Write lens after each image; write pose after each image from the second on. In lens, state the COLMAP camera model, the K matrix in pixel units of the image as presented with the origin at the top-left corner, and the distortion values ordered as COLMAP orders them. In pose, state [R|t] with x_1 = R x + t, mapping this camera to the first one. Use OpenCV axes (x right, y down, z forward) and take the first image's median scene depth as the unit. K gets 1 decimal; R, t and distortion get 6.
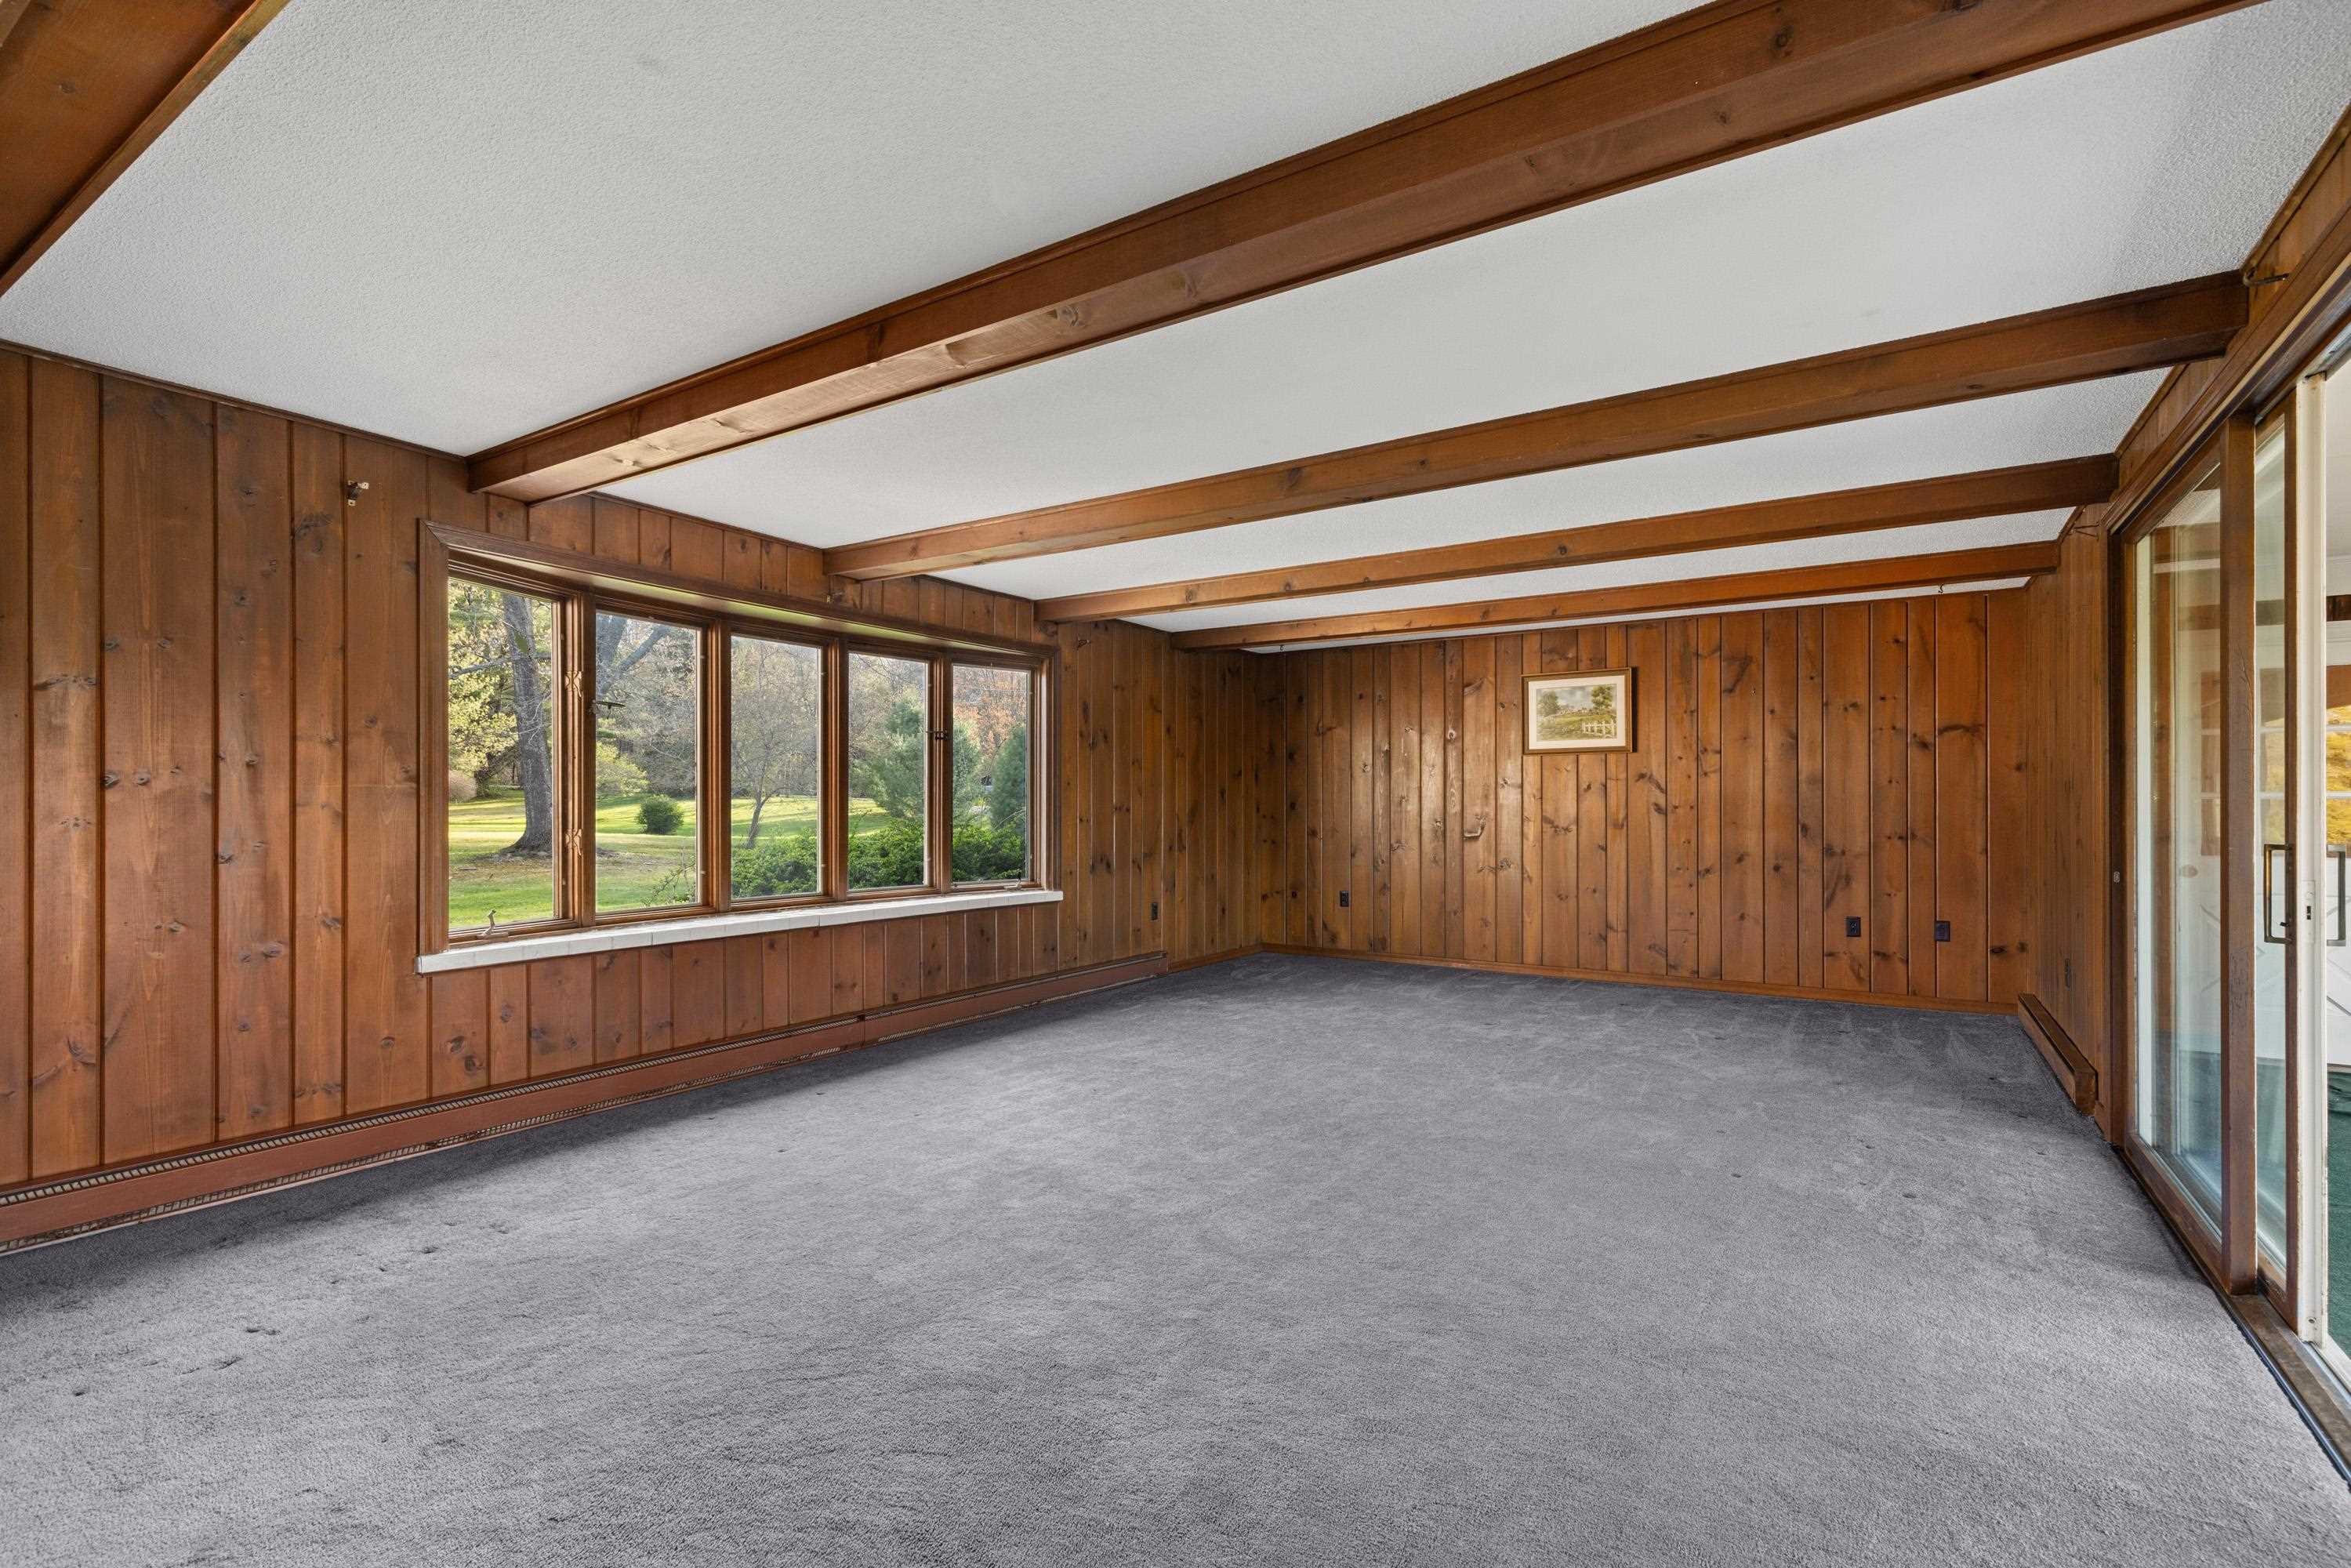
lens RADIAL K [[1050.5, 0, 1190.7], [0, 1050.5, 799.2], [0, 0, 1]] dist [0.001697, -0.000141]
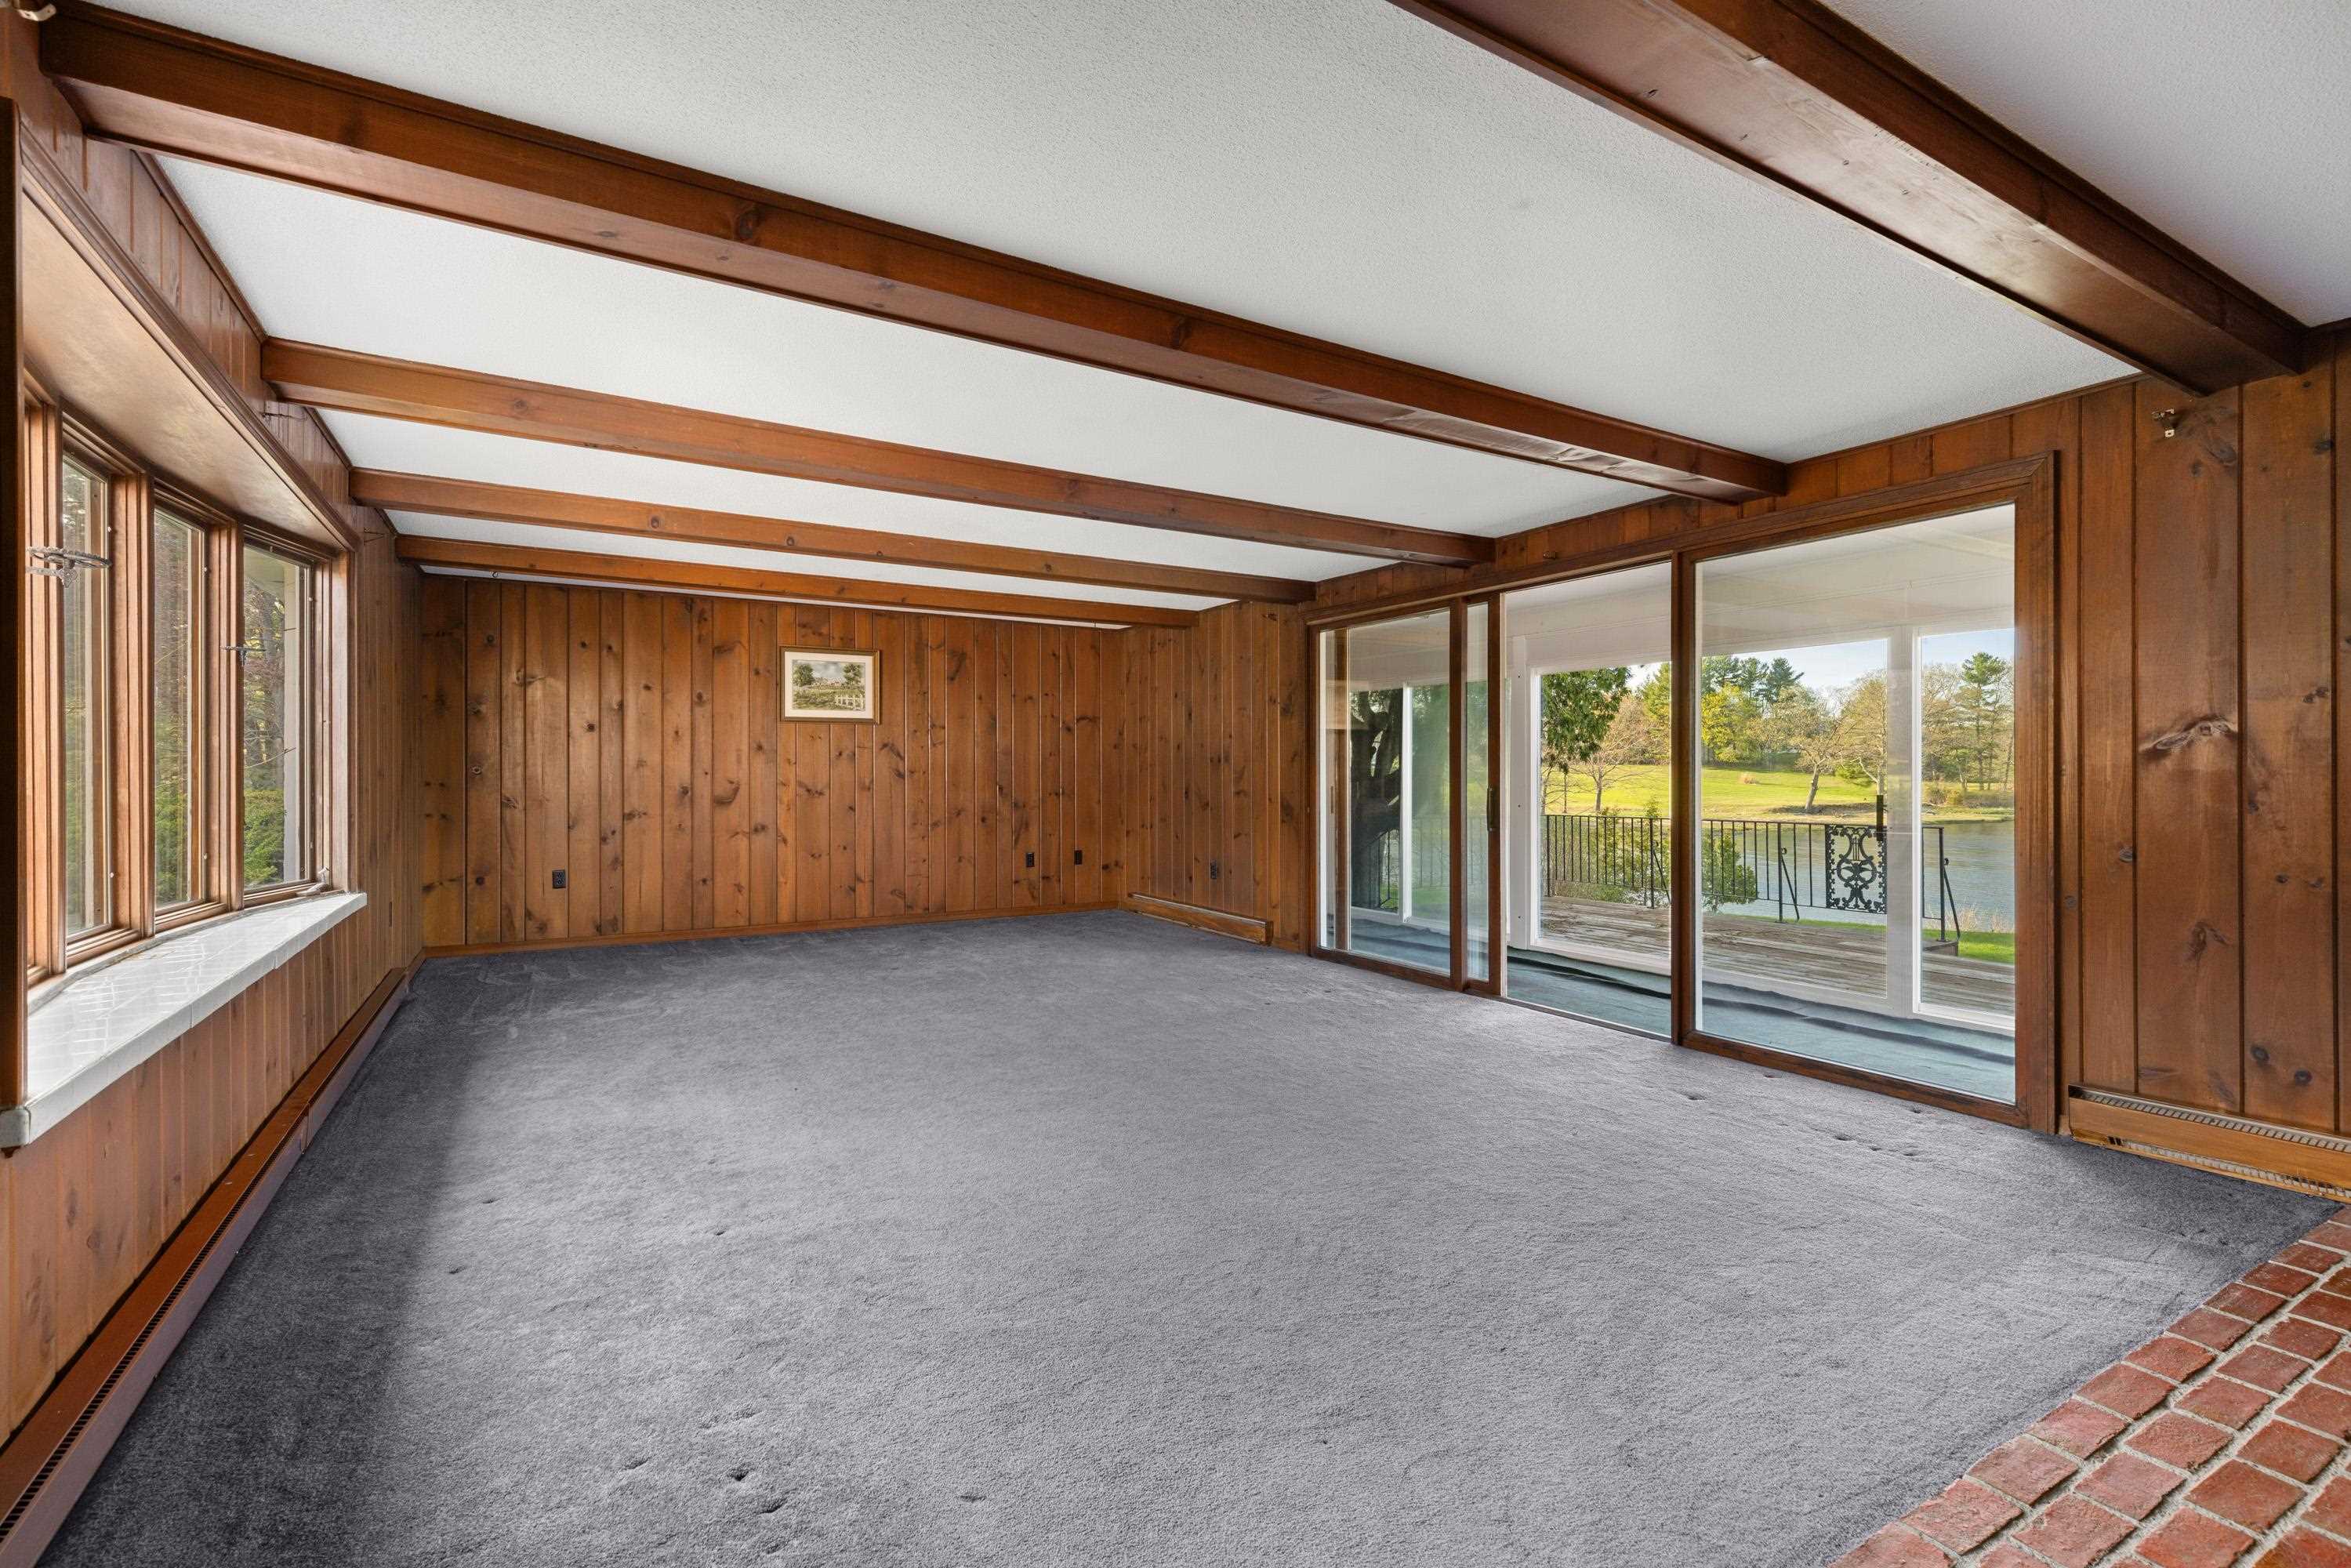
lens RADIAL K [[1050.5, 0, 1182.1], [0, 1050.5, 776.8], [0, 0, 1]] dist [0.001697, -0.000141]
pose [[0.452479, -0.003076, 0.891770, -0.446240], [-0.006919, 0.999952, 0.006960, 0.002105], [-0.891748, -0.009320, 0.452436, 0.184373]]
